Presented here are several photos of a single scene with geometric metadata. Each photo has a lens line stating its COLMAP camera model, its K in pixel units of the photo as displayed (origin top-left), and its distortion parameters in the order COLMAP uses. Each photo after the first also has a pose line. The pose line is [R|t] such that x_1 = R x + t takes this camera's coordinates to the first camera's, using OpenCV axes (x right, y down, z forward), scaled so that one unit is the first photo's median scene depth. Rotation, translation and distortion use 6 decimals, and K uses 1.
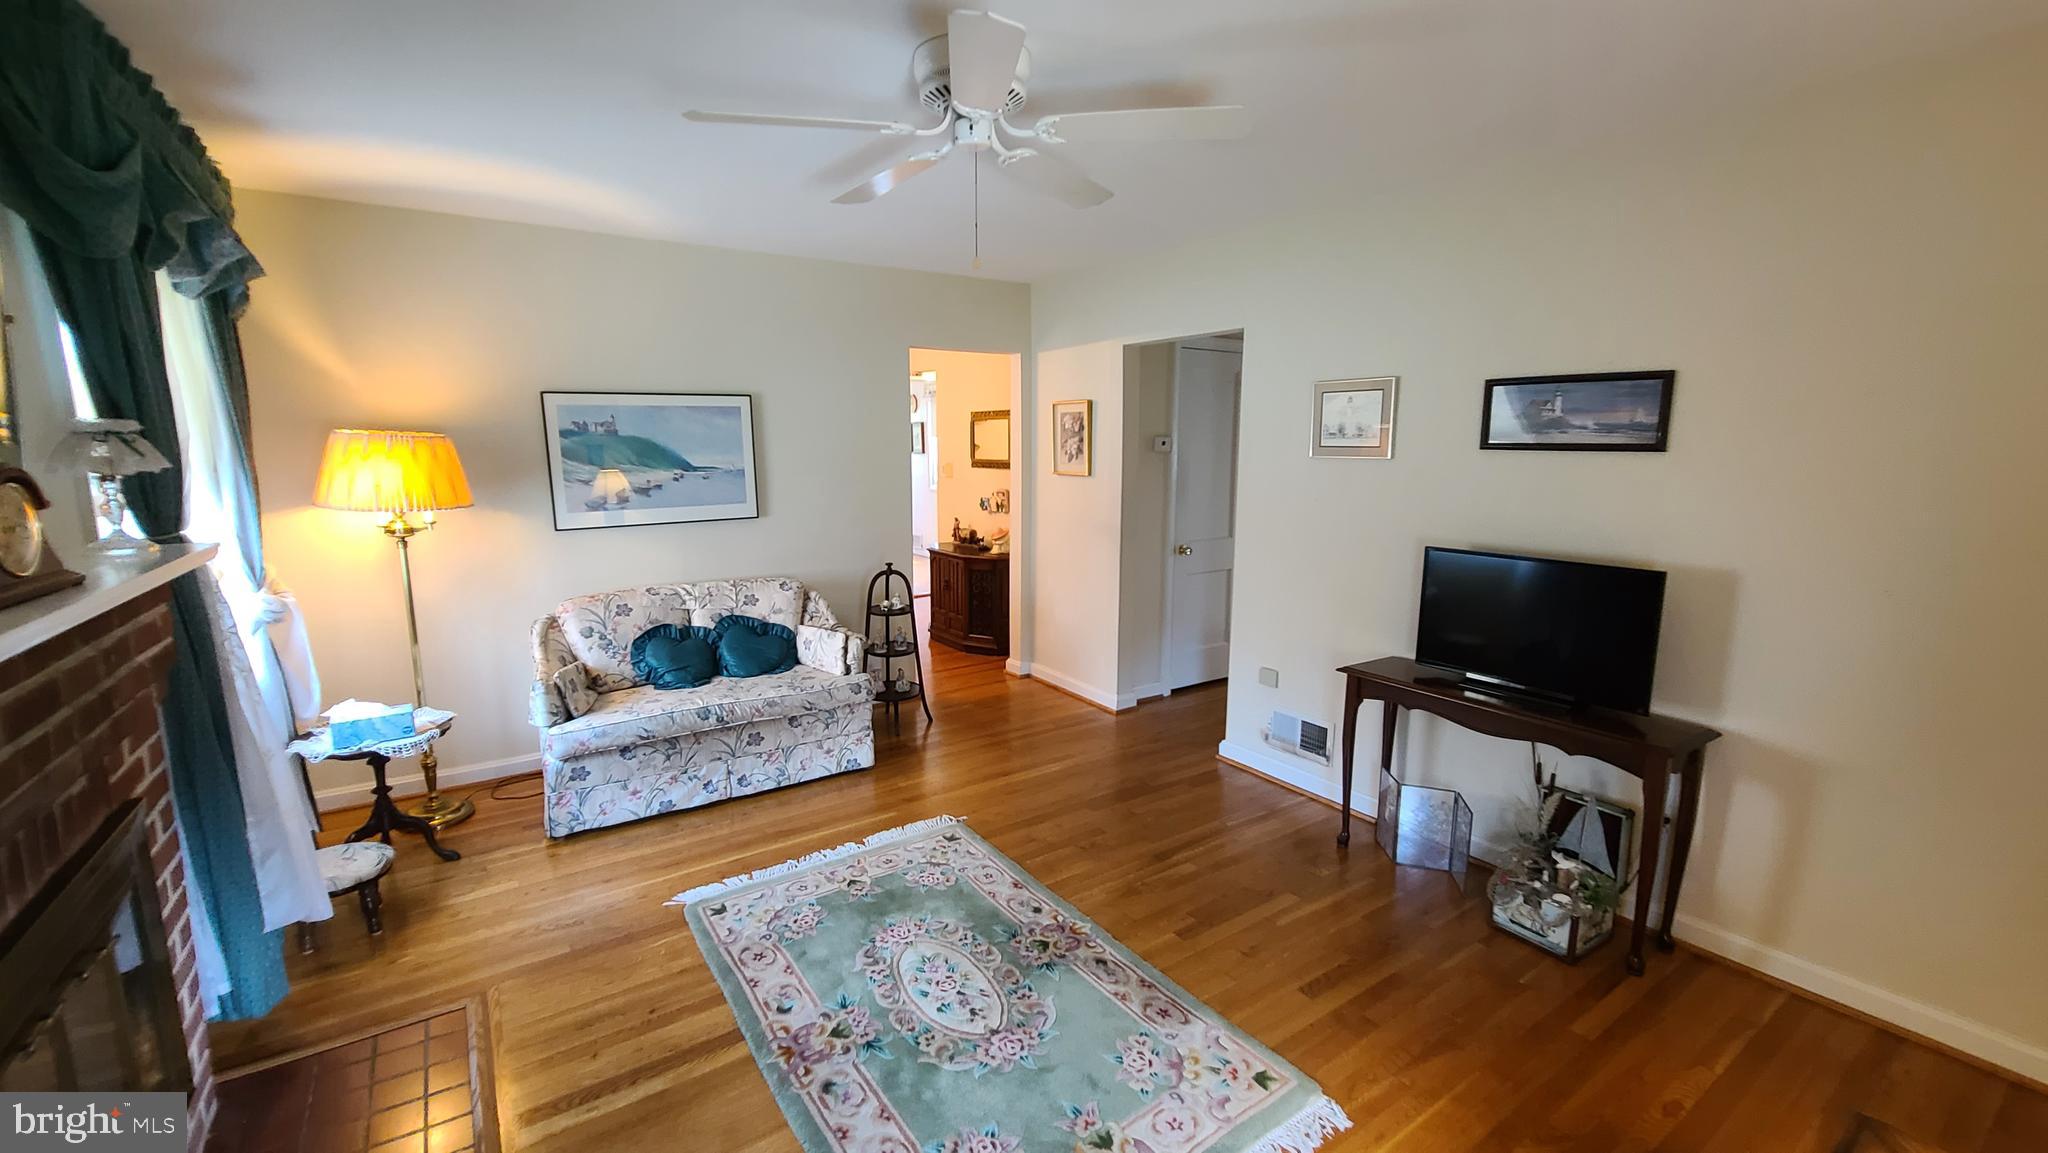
lens RADIAL K [[844.7, 0, 1024.0], [0, 844.7, 576.5], [0, 0, 1]] dist [-0.000528, -0.000139]
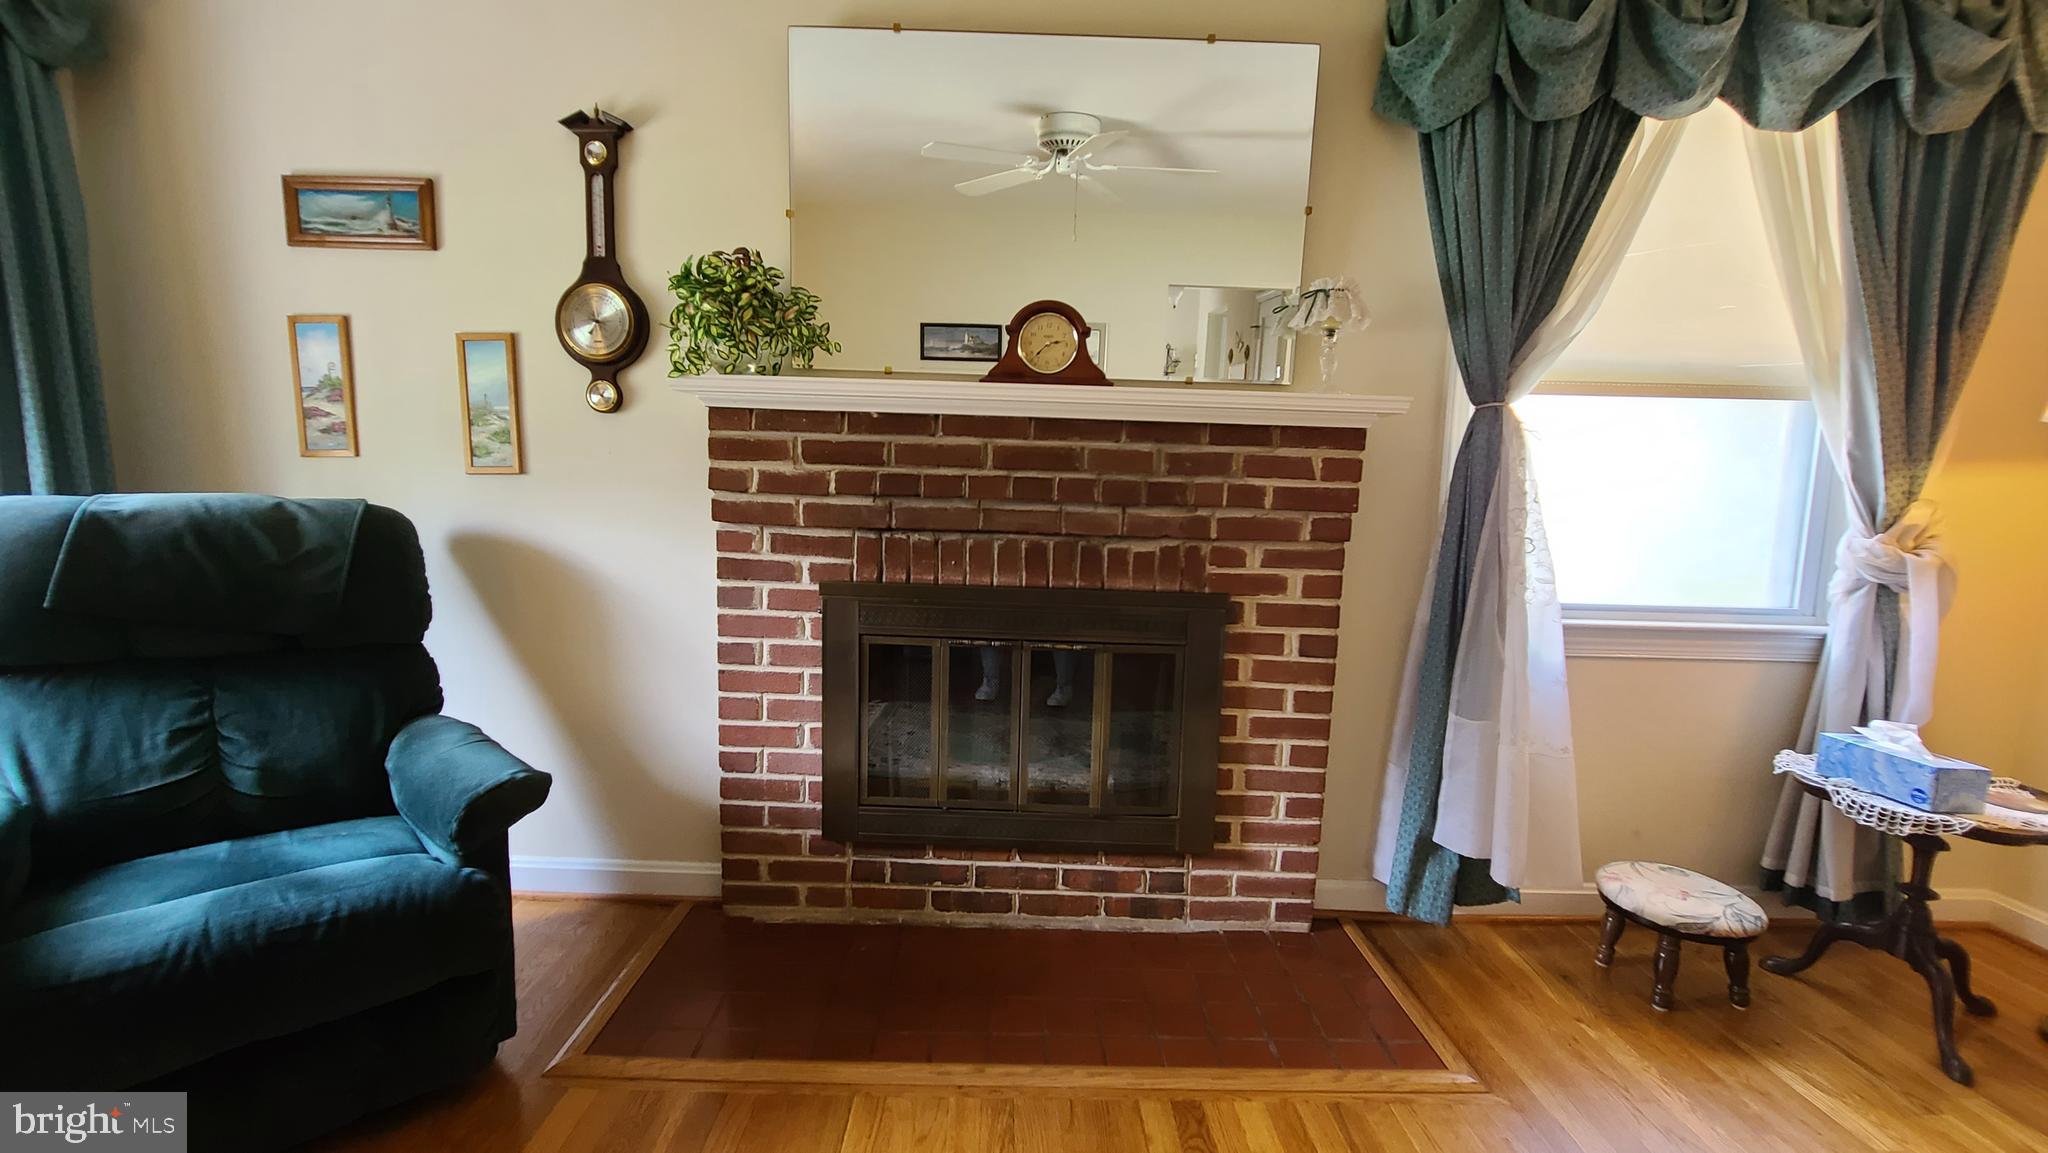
lens RADIAL K [[826.2, 0, 1017.1], [0, 826.2, 584.7], [0, 0, 1]] dist [0.000317, -0.000019]
pose [[-0.558026, 0.082535, -0.825709, 0.060277], [-0.163250, 0.964678, 0.206752, 0.029722], [0.813607, 0.250170, -0.524841, 0.786971]]
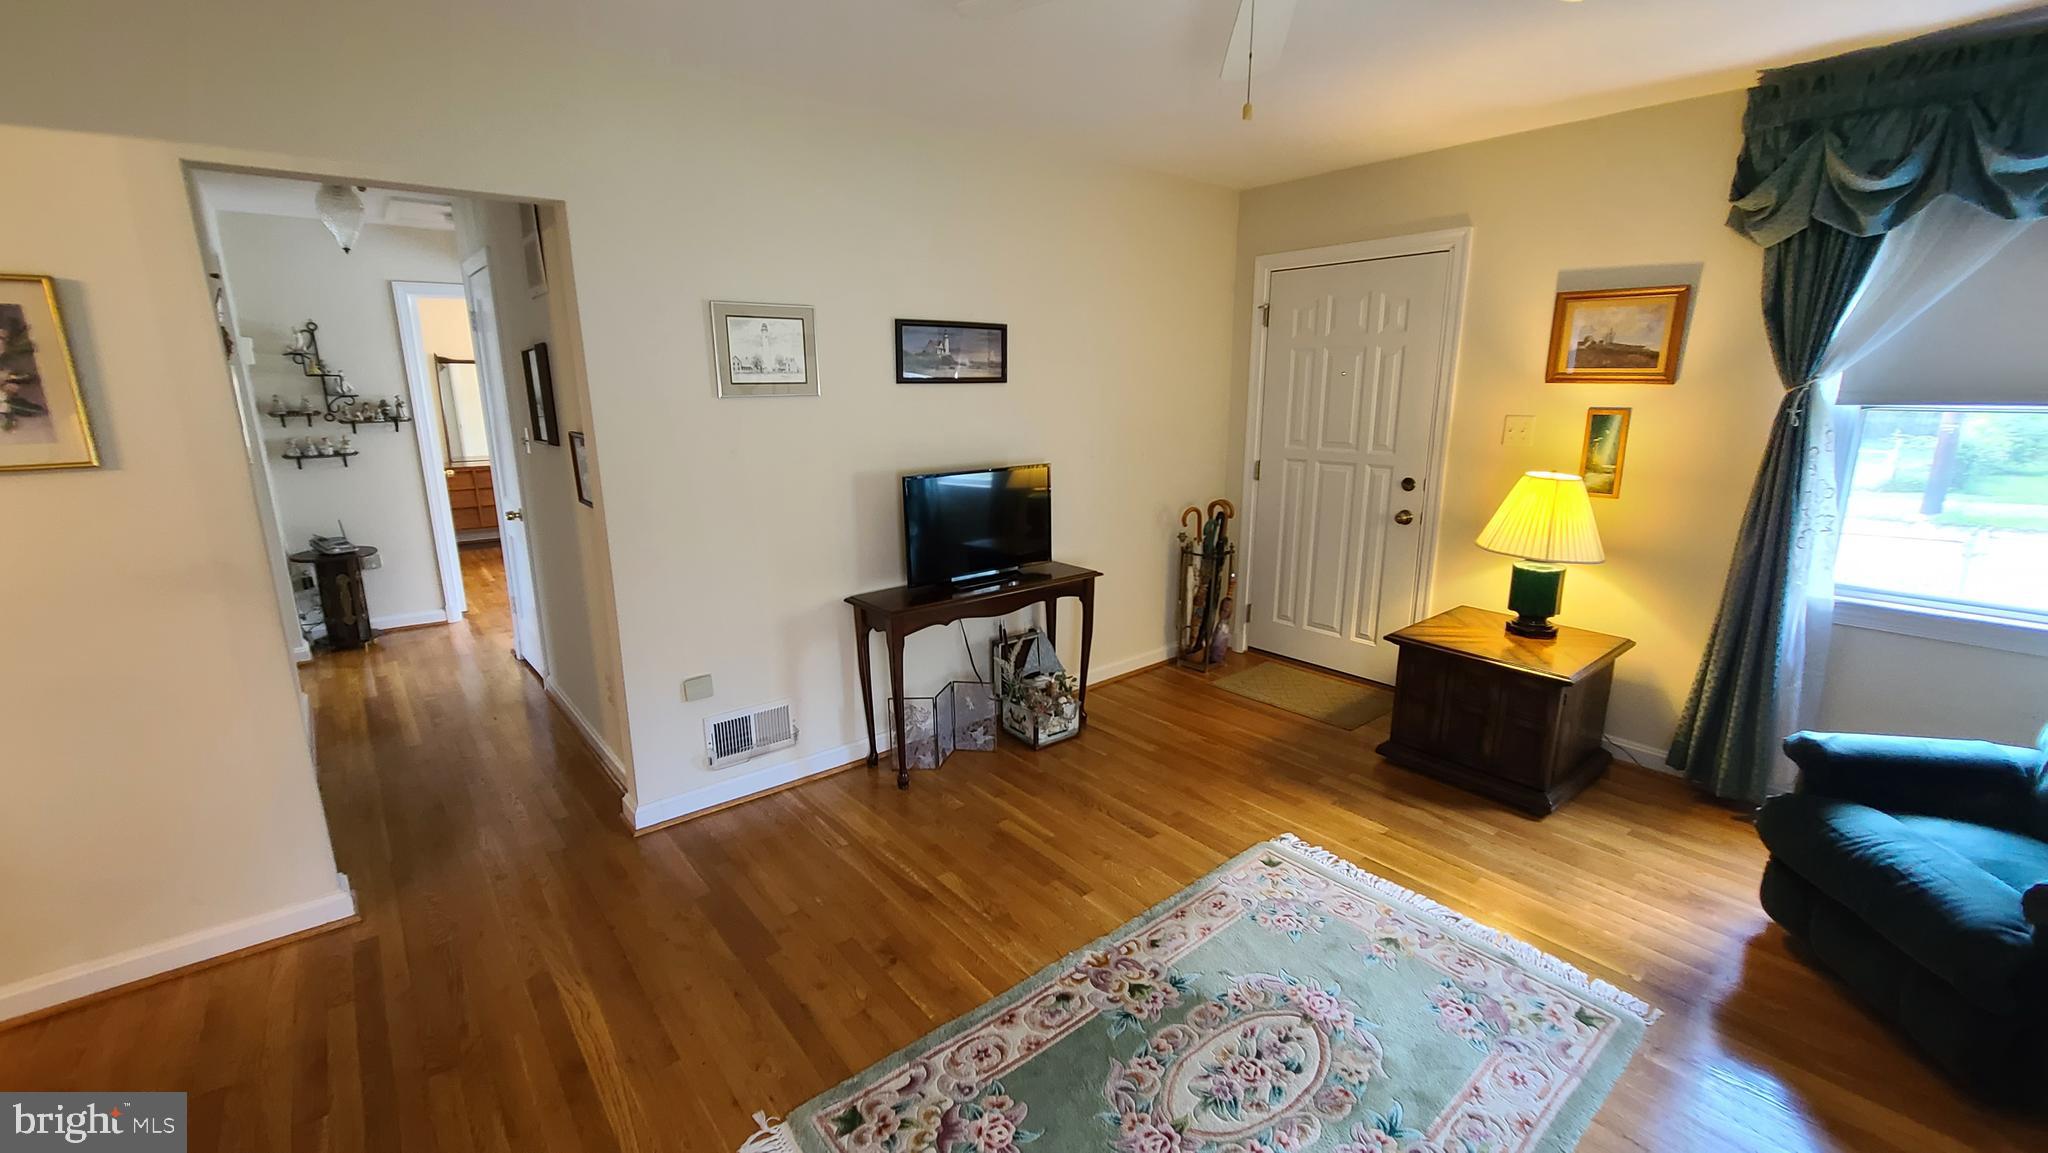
lens RADIAL K [[843.1, 0, 1019.1], [0, 843.1, 578.1], [0, 0, 1]] dist [0.000375, -0.000466]
pose [[-0.084372, -0.229028, 0.969756, -0.615420], [0.167073, 0.956197, 0.240362, -0.151991], [-0.982328, 0.182300, -0.042412, 0.977826]]
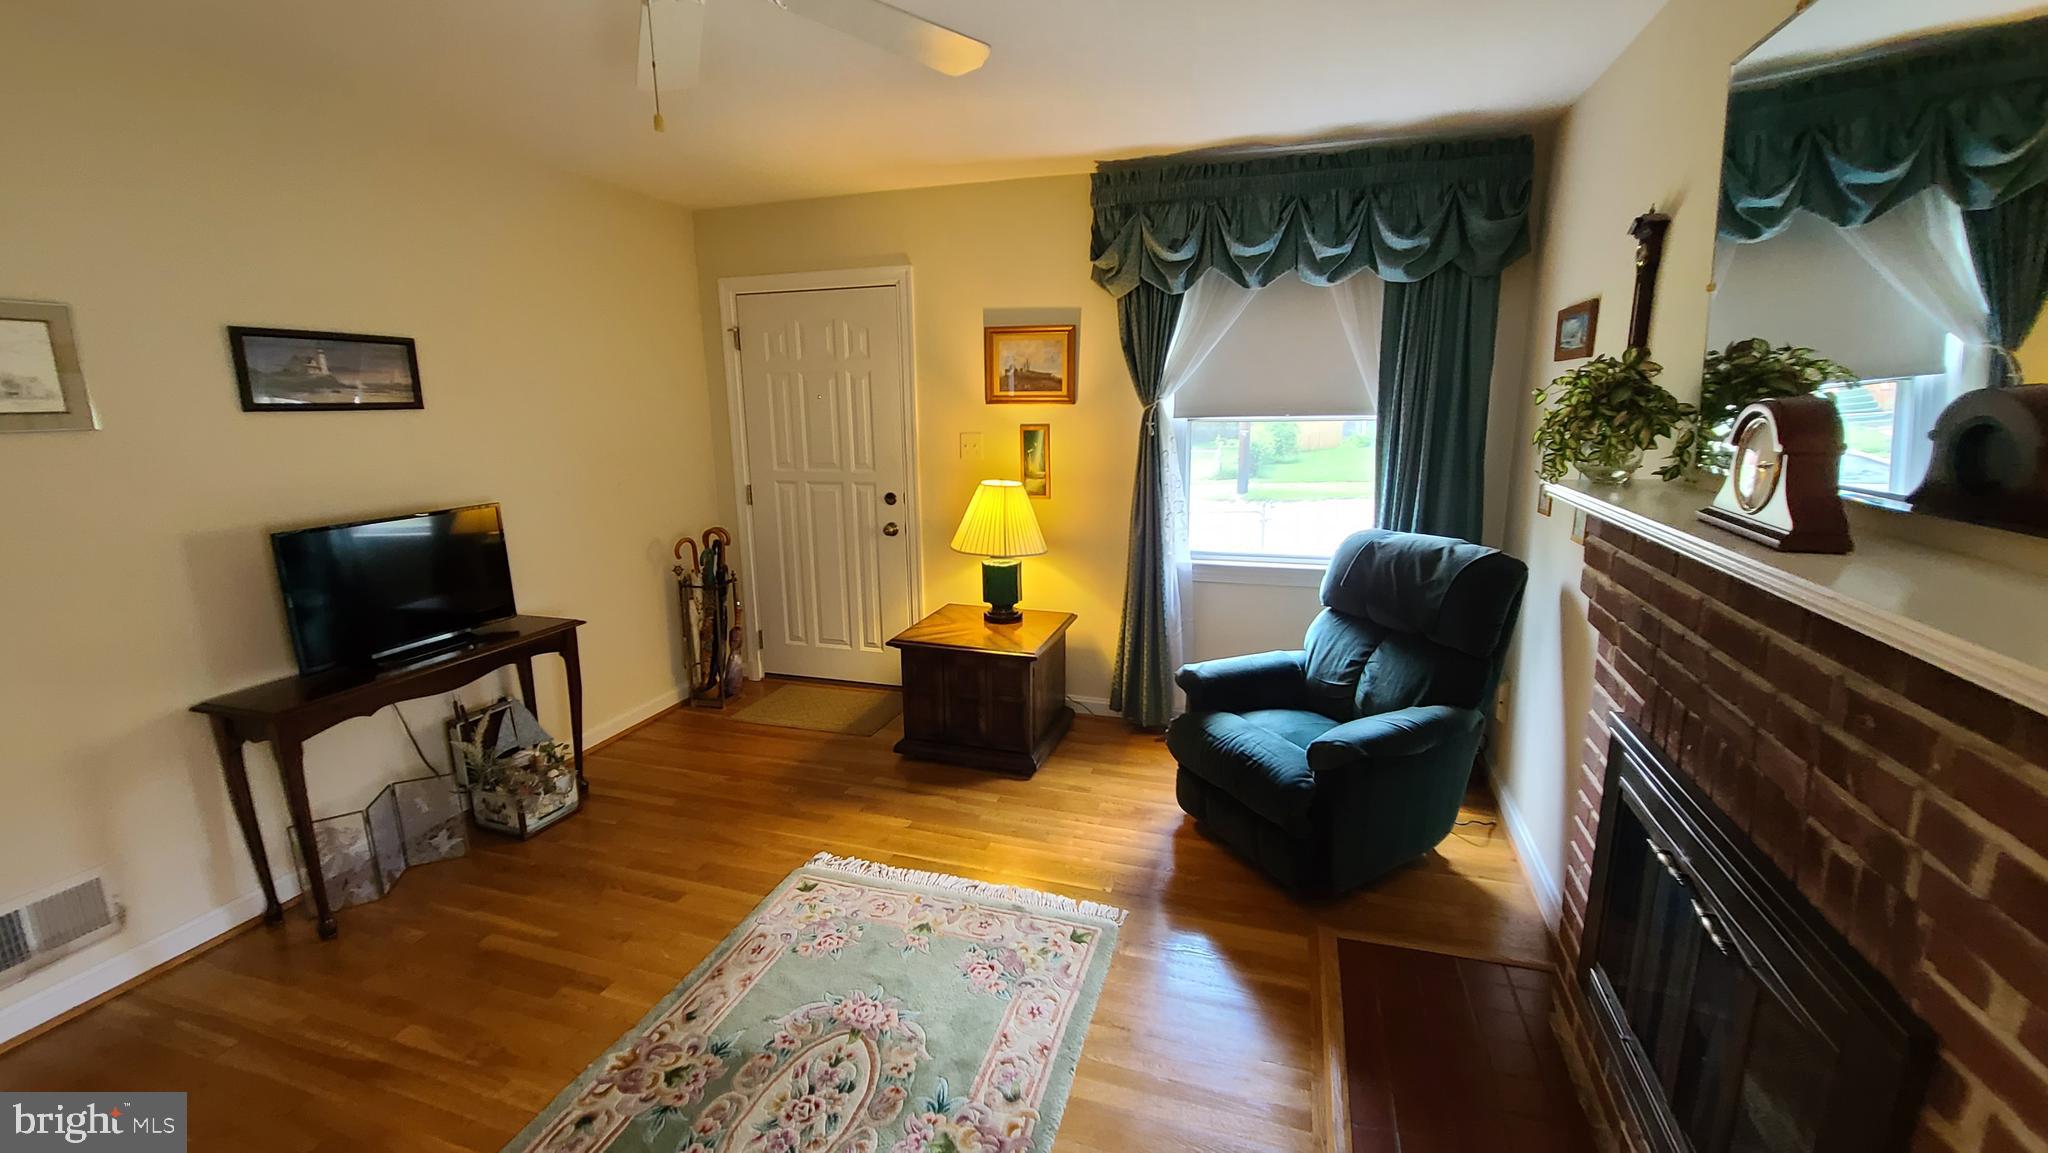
lens RADIAL K [[843.1, 0, 1019.1], [0, 843.1, 578.1], [0, 0, 1]] dist [0.000375, -0.000466]
pose [[-0.608044, -0.159647, 0.777686, -0.612102], [0.139904, 0.942696, 0.302906, -0.147121], [-0.781479, 0.292981, -0.550865, 0.949546]]
